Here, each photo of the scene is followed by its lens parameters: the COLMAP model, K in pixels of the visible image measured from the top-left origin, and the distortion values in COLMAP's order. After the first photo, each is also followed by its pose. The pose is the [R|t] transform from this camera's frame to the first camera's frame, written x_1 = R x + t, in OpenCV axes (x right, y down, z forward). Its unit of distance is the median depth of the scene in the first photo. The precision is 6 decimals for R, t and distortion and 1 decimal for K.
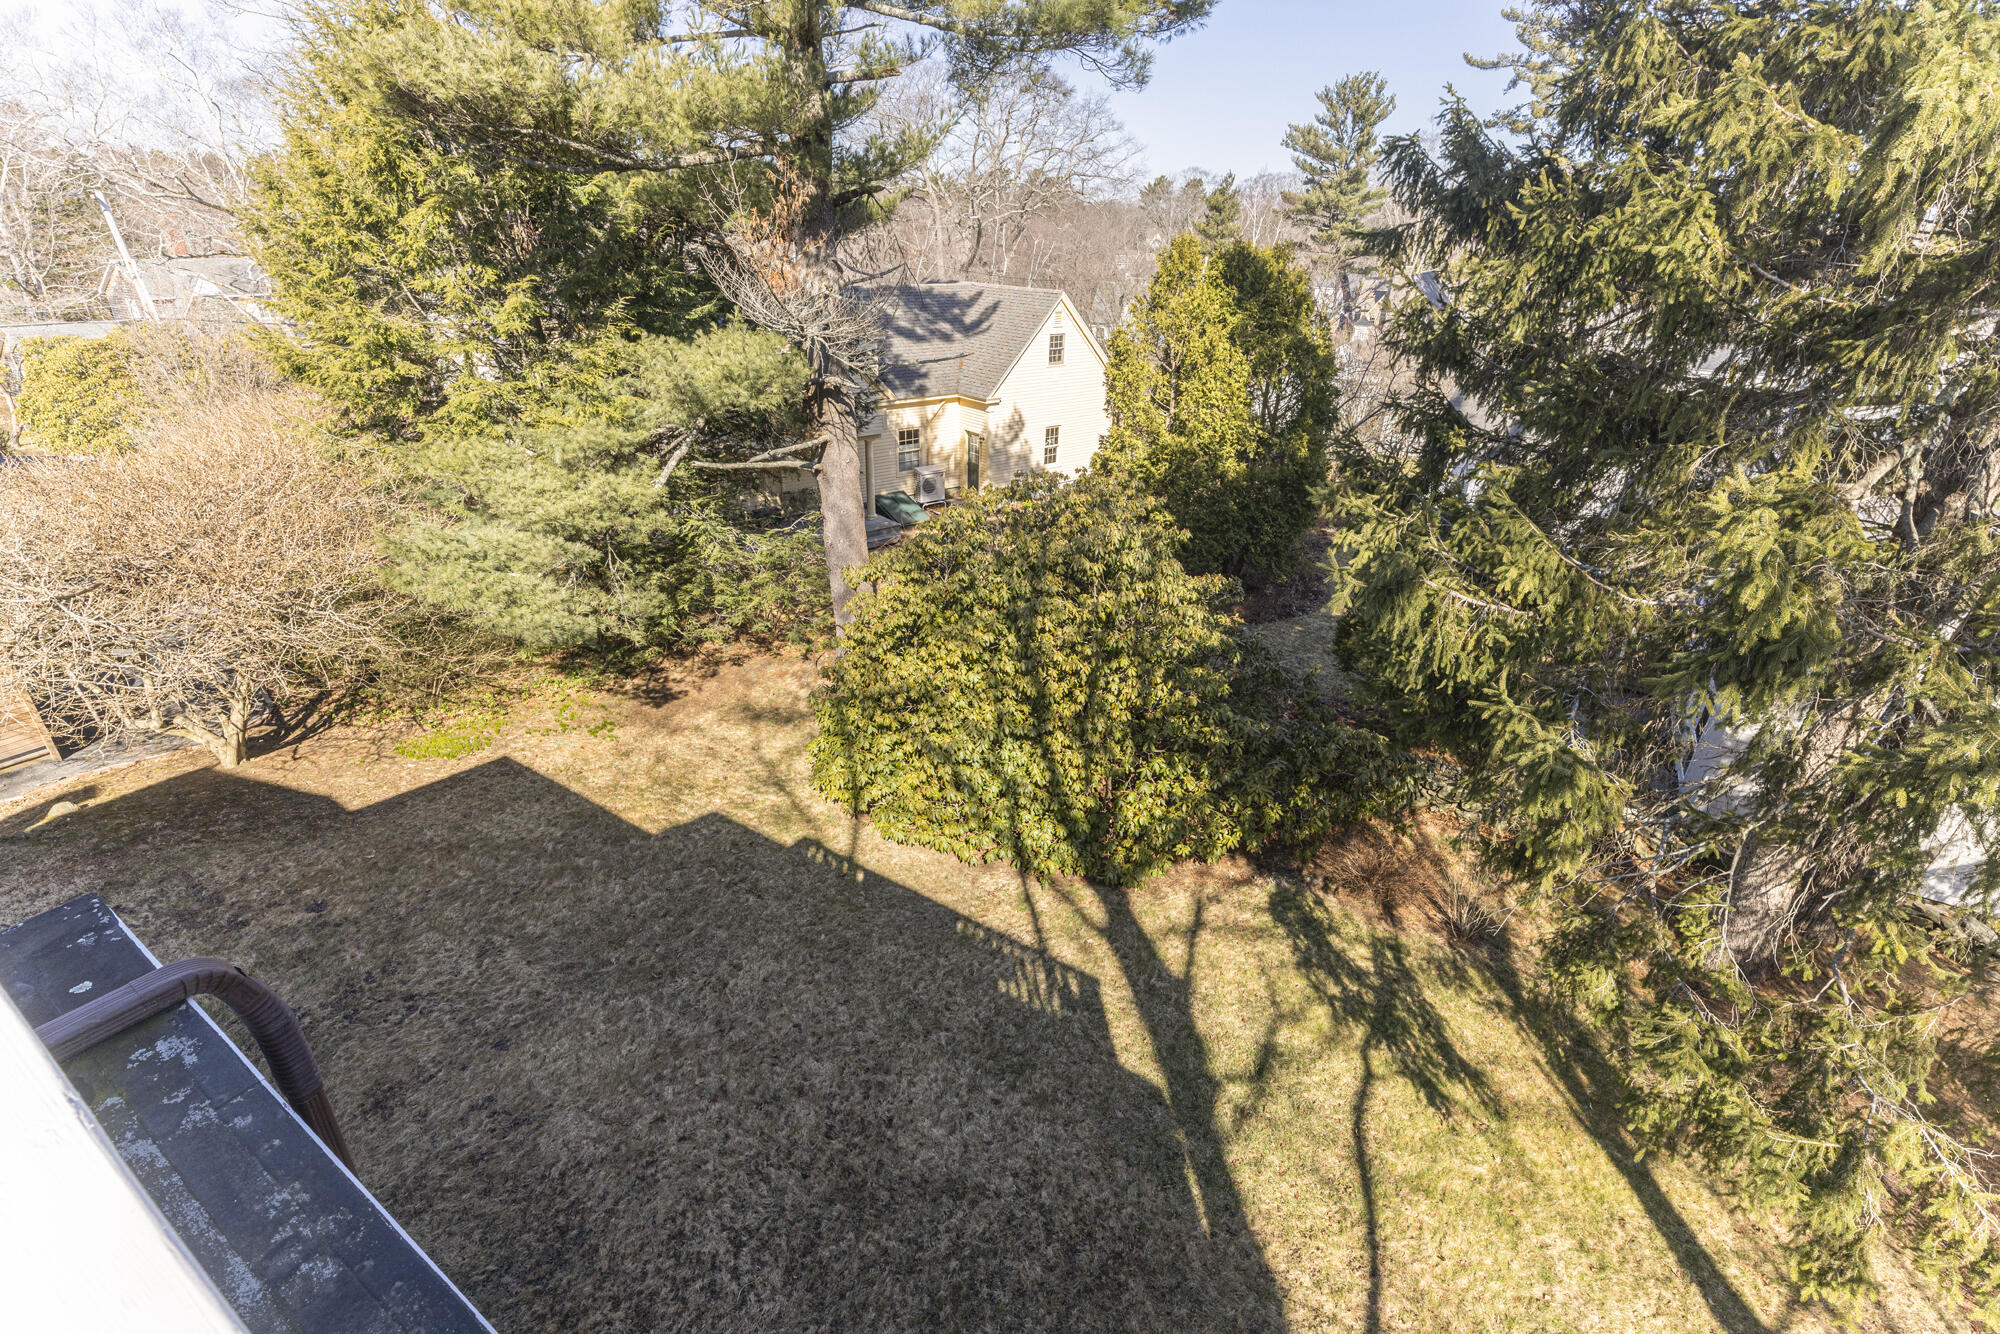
lens RADIAL K [[905.0, 0, 1007.4], [0, 905.0, 663.8], [0, 0, 1]] dist [0.000301, -0.001000]
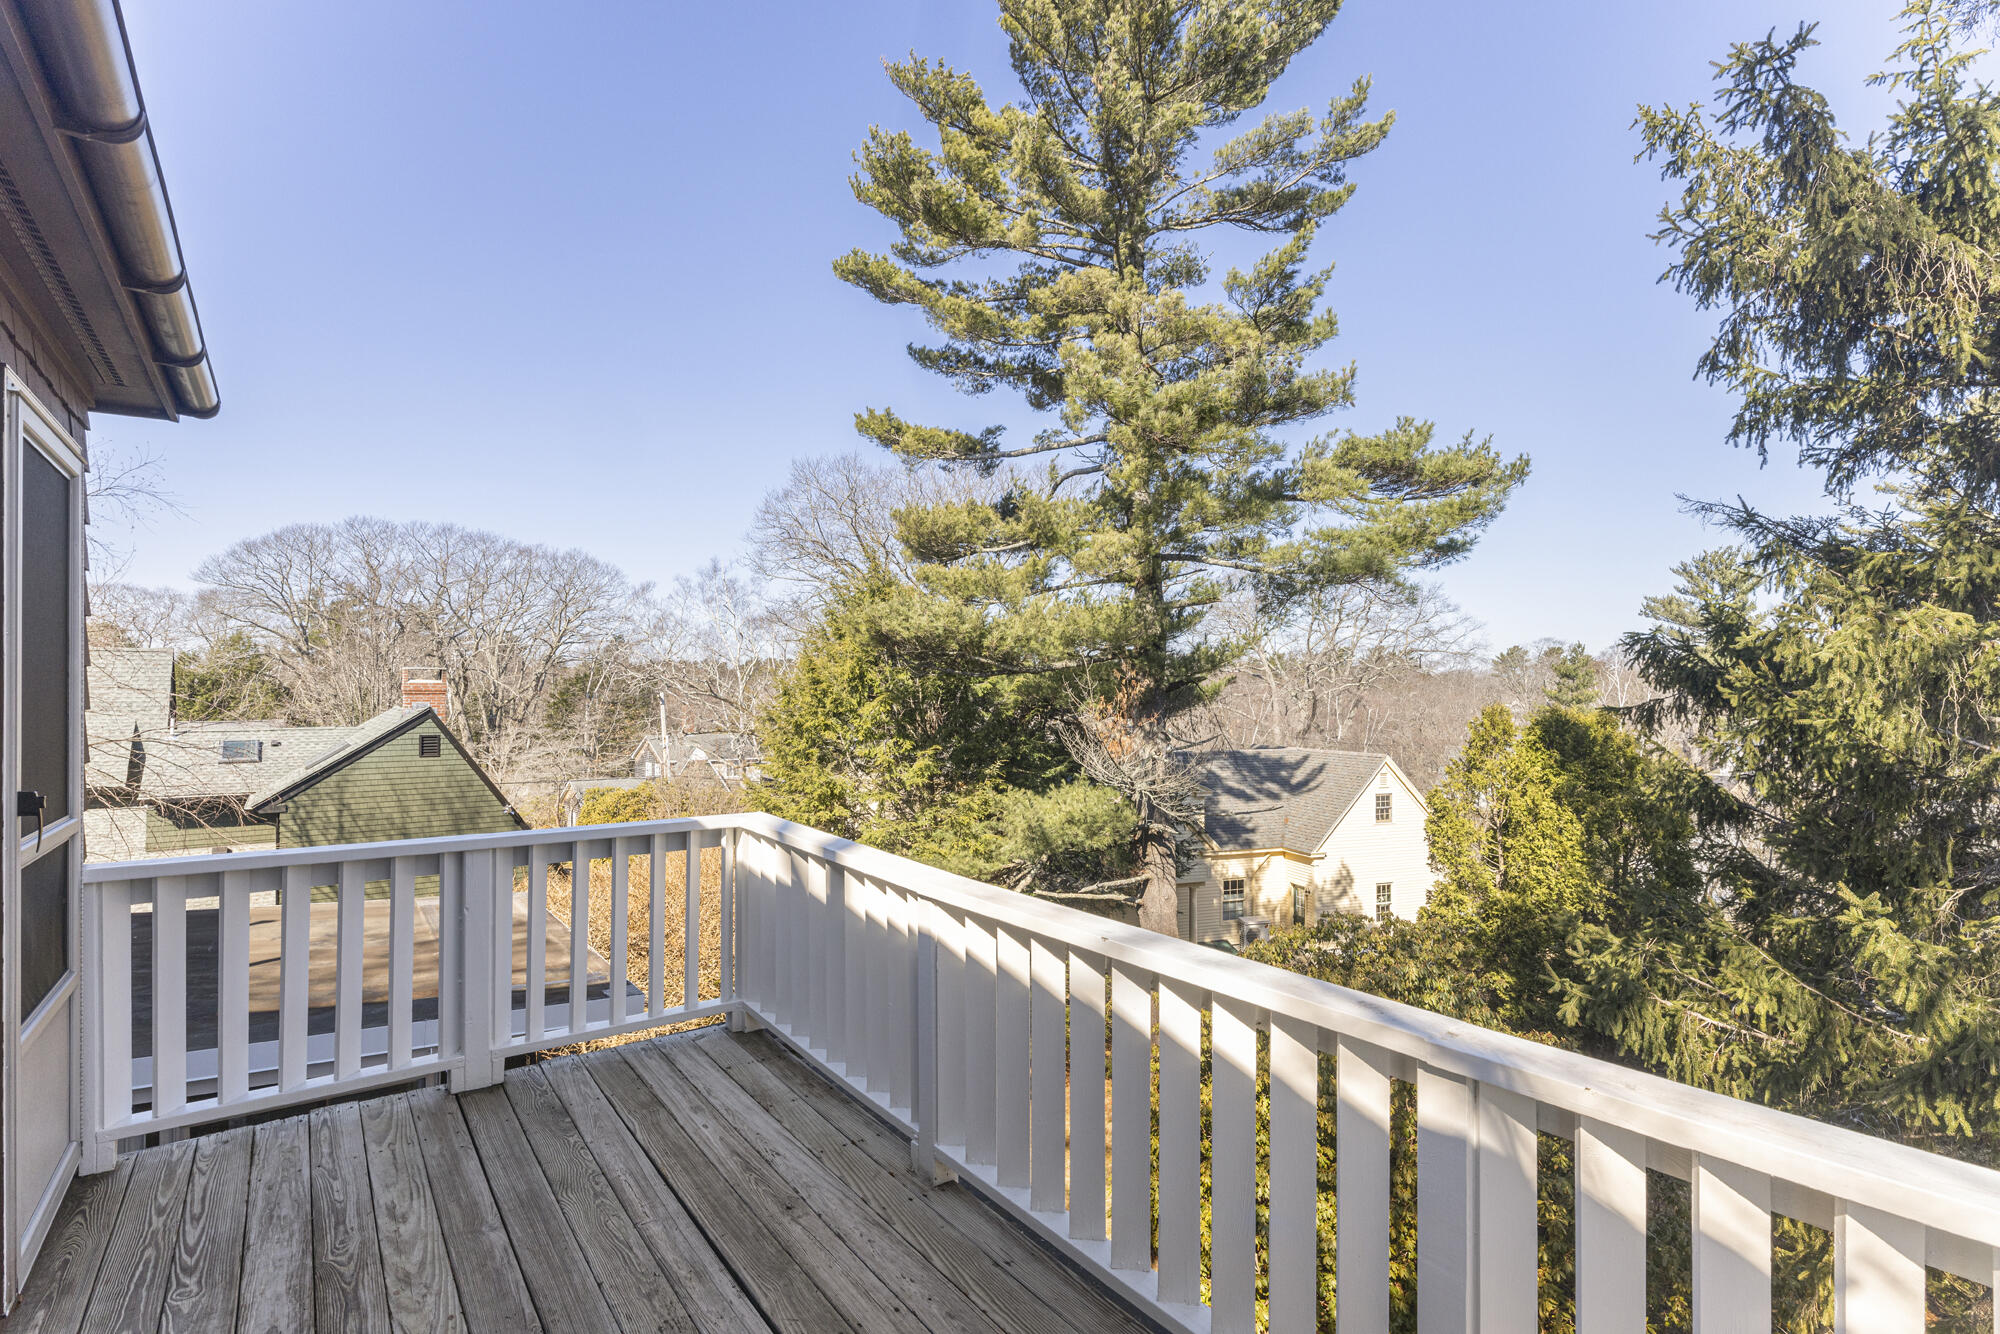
lens RADIAL K [[939.3, 0, 1011.2], [0, 939.3, 680.8], [0, 0, 1]] dist [-0.000216, 0.000033]
pose [[0.939456, -0.030294, -0.341327, 0.048642], [-0.127560, 0.893579, -0.430400, 0.061655], [0.318041, 0.447882, 0.835615, -0.149926]]
